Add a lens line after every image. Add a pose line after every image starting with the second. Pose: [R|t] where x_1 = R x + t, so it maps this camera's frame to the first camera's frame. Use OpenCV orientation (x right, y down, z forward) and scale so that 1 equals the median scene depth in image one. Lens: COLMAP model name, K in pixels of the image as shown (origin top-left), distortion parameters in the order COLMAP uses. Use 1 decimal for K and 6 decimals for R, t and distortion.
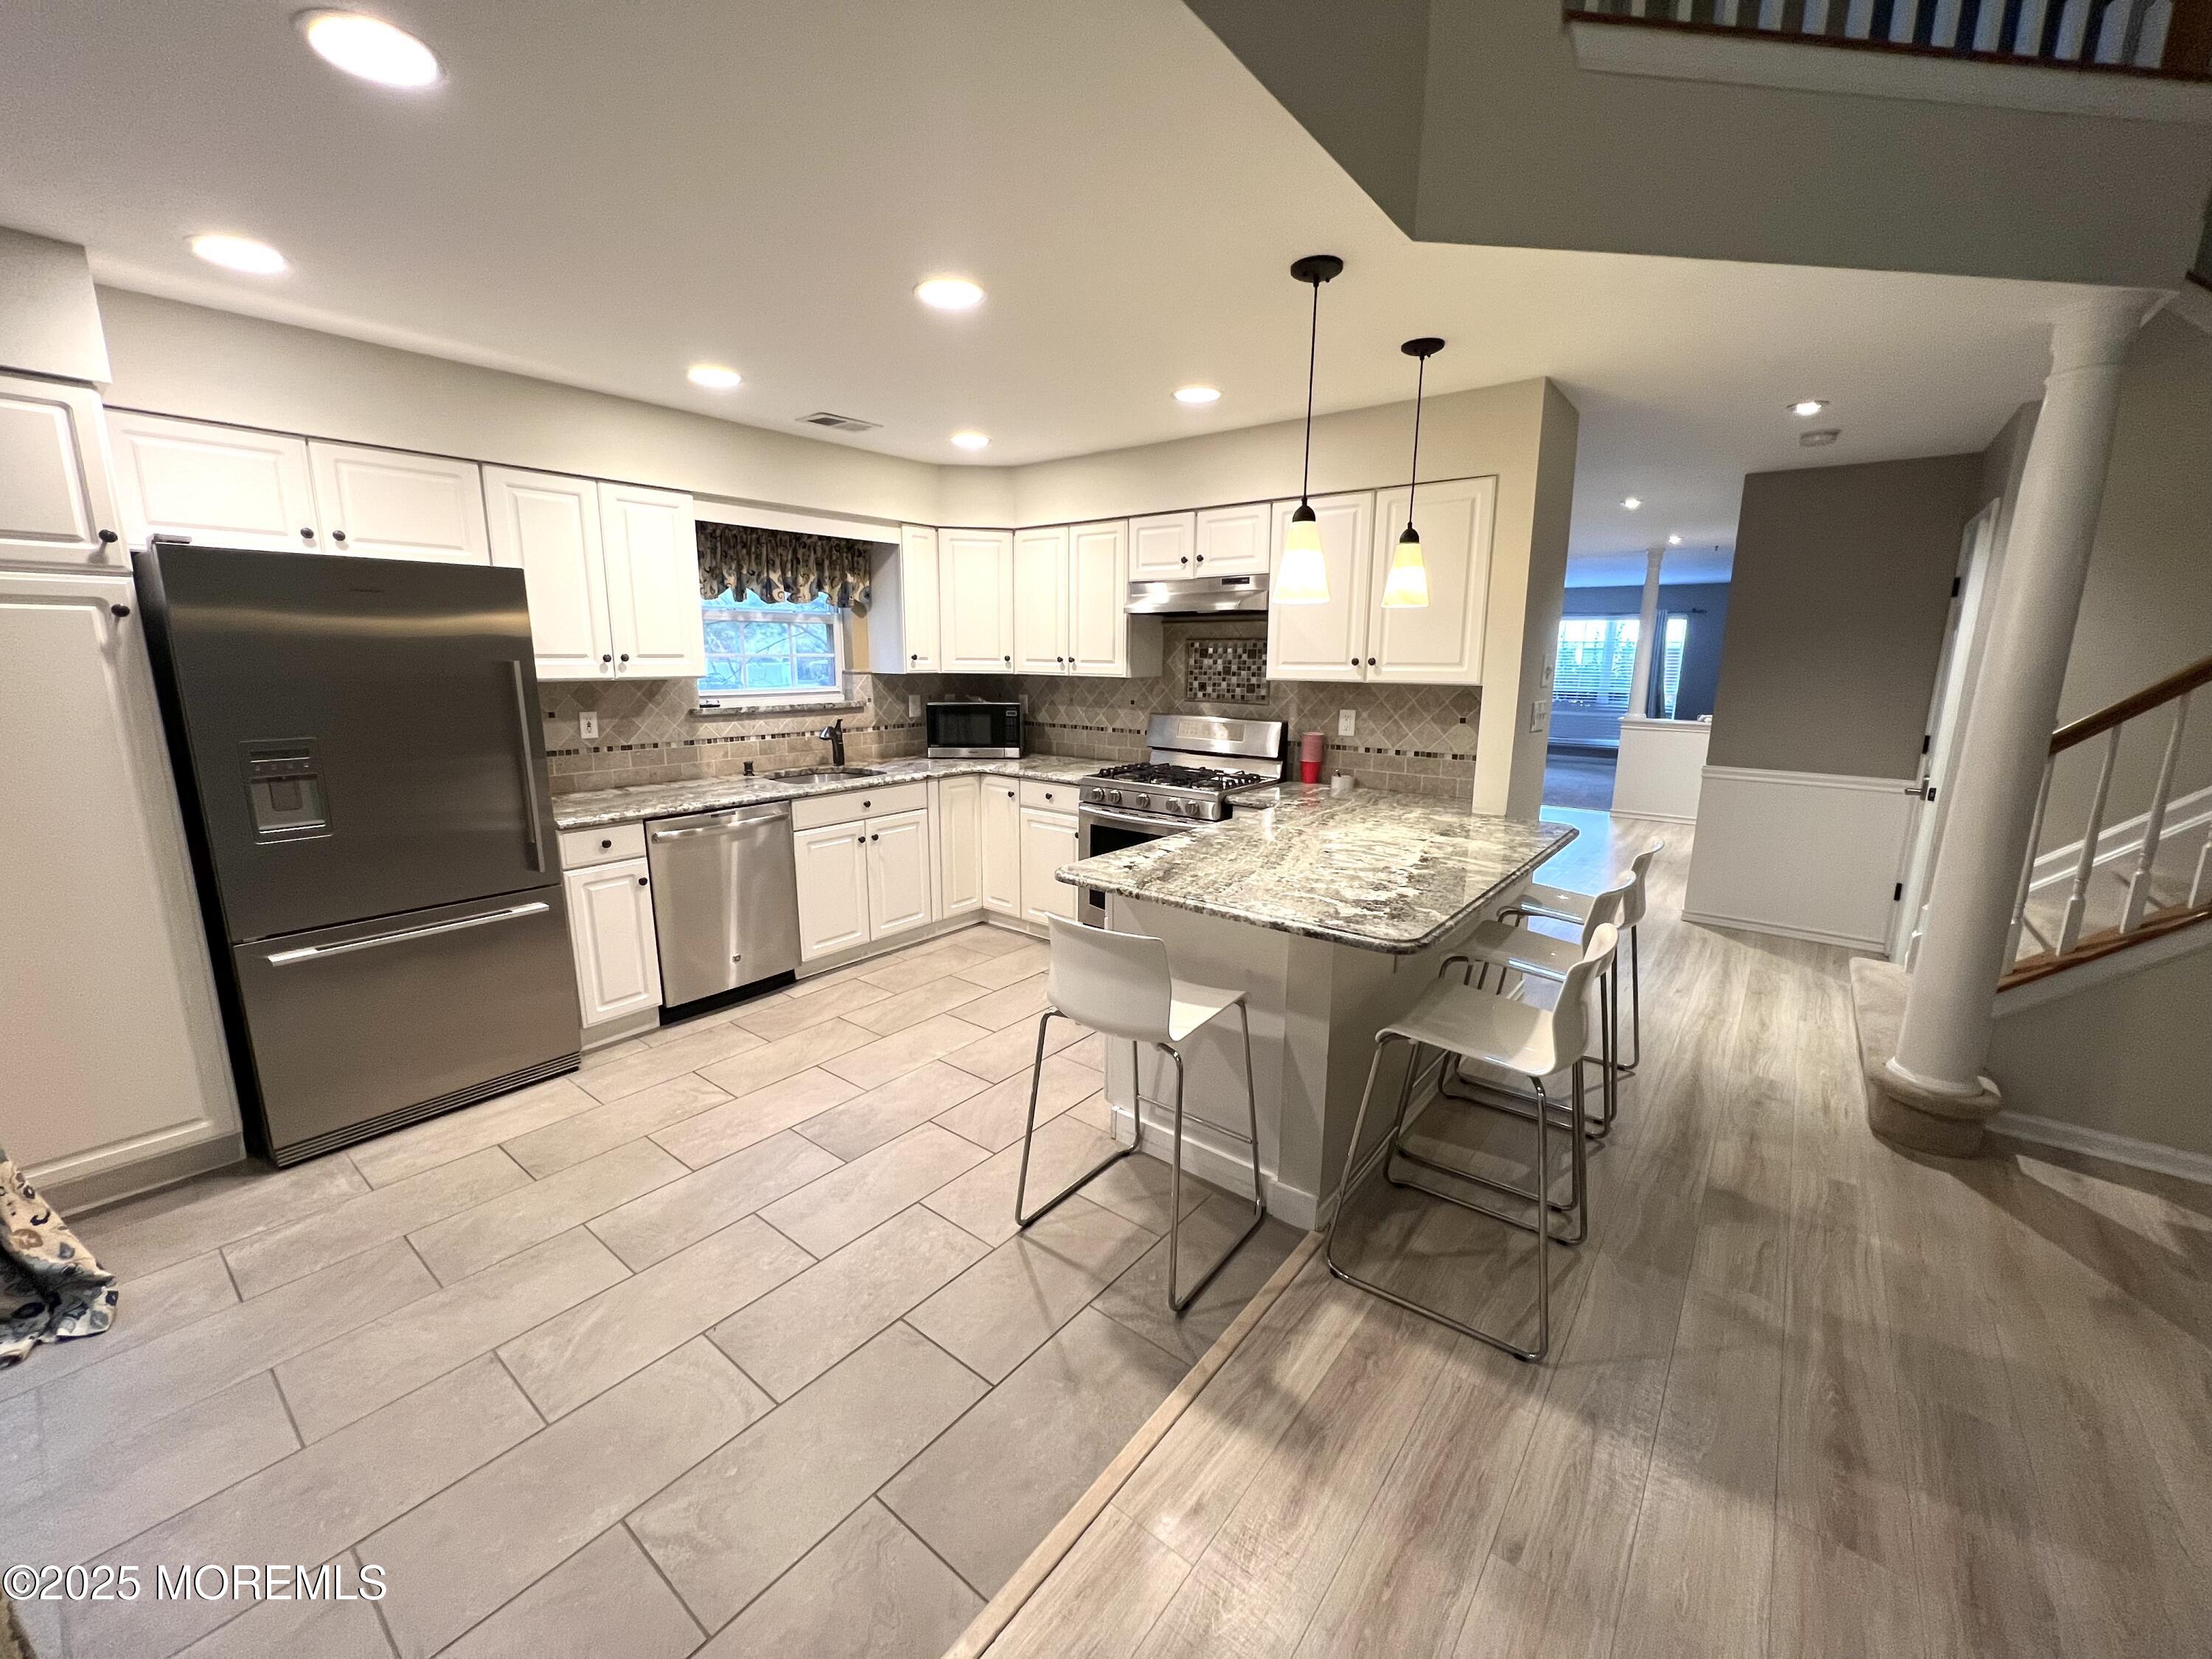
lens RADIAL K [[883.4, 0, 1102.3], [0, 883.4, 827.0], [0, 0, 1]] dist [-0.000916, -0.000107]
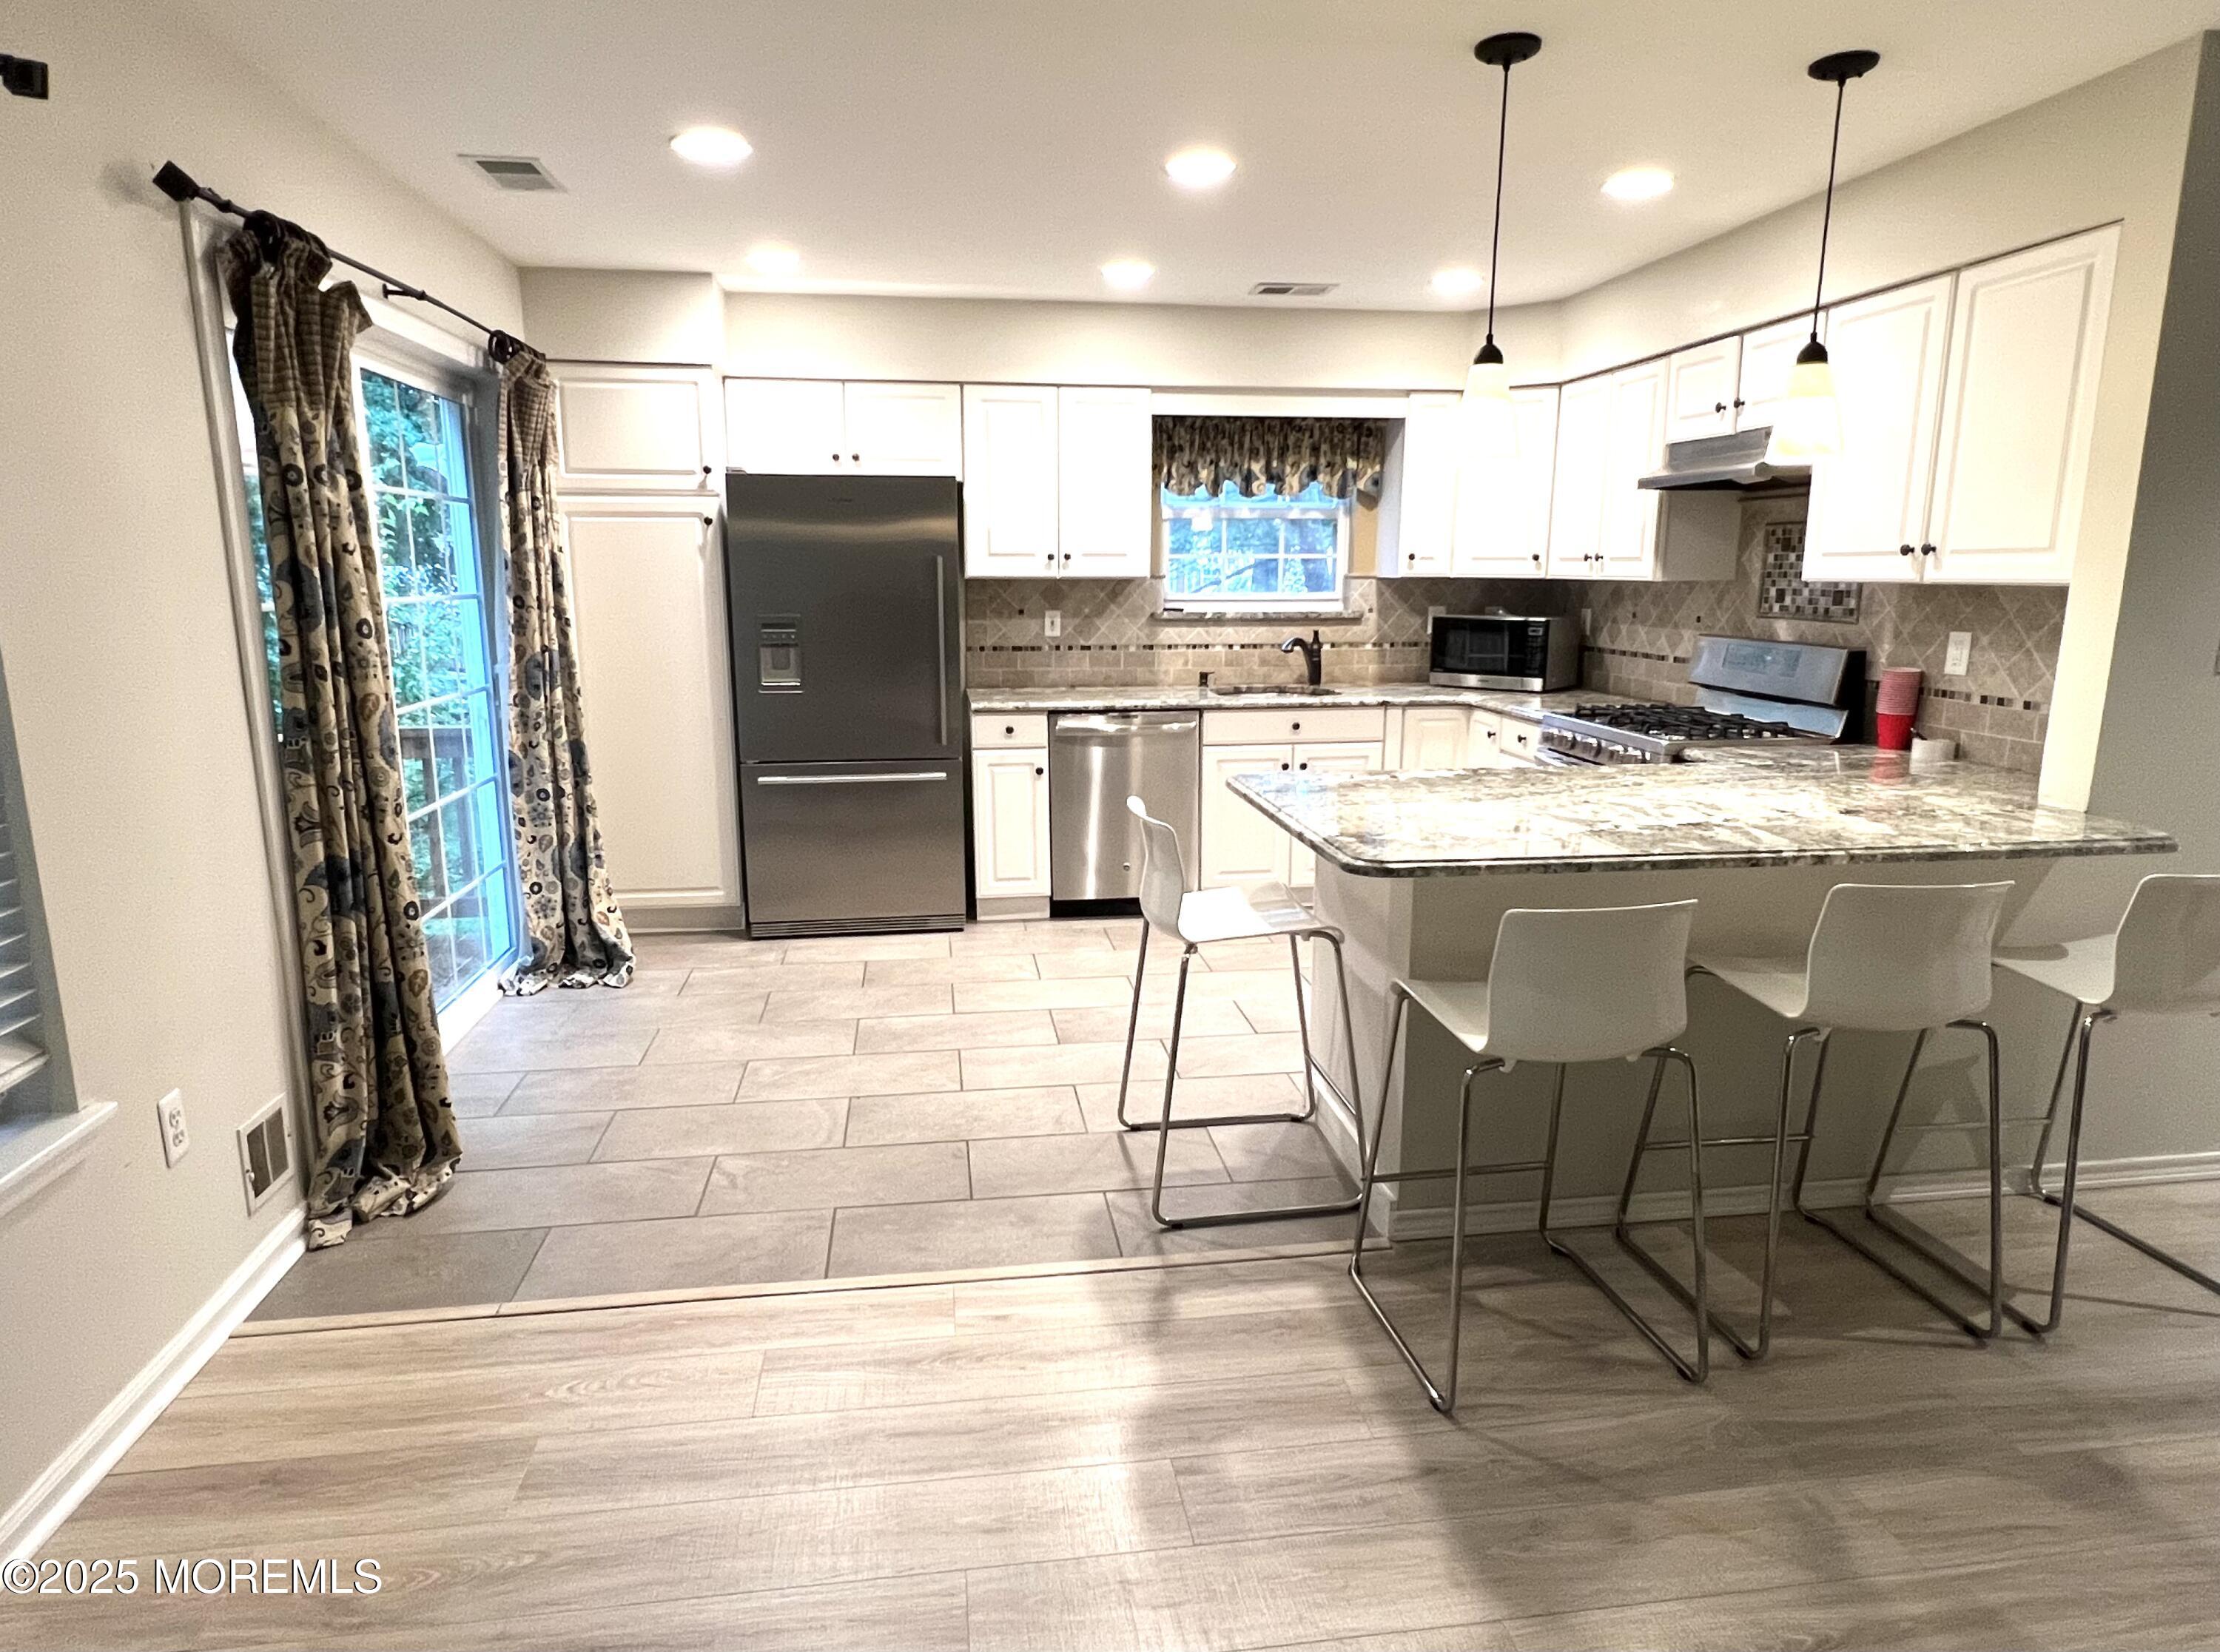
lens RADIAL K [[1271.7, 0, 1103.8], [0, 1271.7, 827.6], [0, 0, 1]] dist [0.008222, -0.004926]
pose [[0.722065, 0.133112, -0.678899, 0.628408], [-0.130957, 0.989872, 0.054800, 0.039887], [0.679318, 0.049337, 0.732184, -0.047311]]
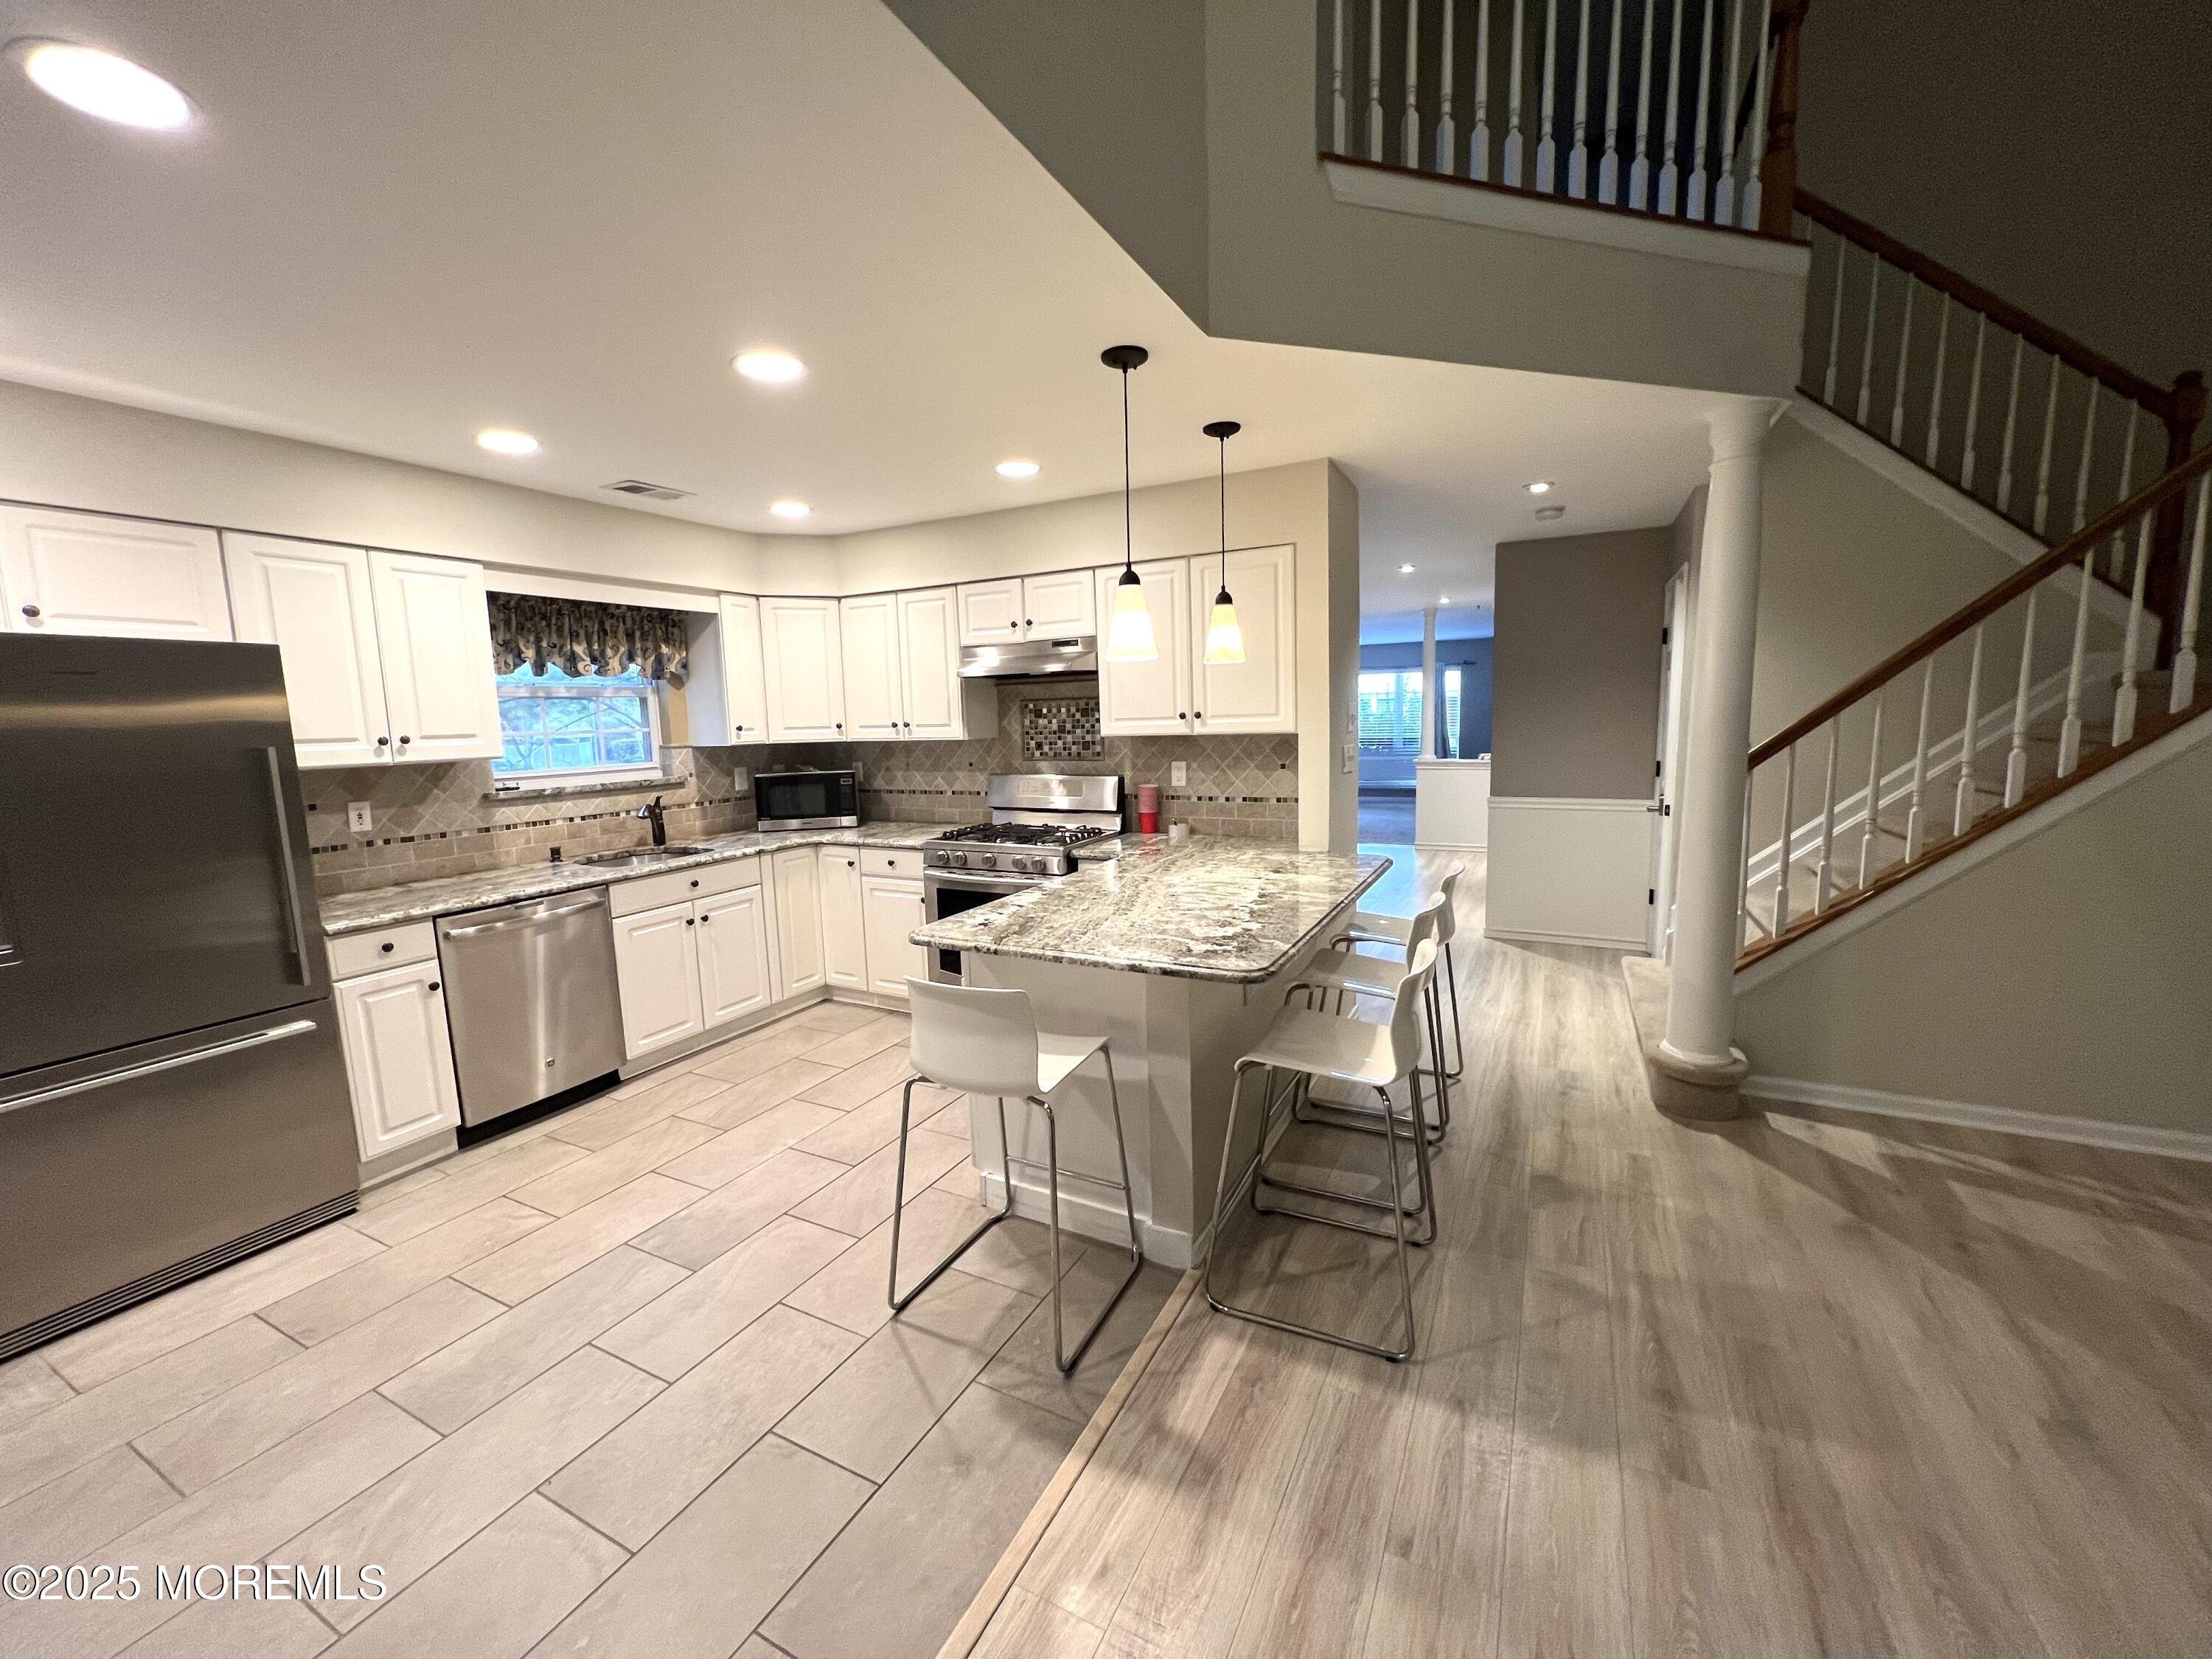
lens RADIAL K [[883.4, 0, 1102.9], [0, 883.4, 826.6], [0, 0, 1]] dist [-0.000916, -0.000107]
pose [[0.980846, -0.058875, 0.185672, -0.014058], [0.071945, 0.995324, -0.064456, 0.007574], [-0.181009, 0.076579, 0.980495, -0.011797]]
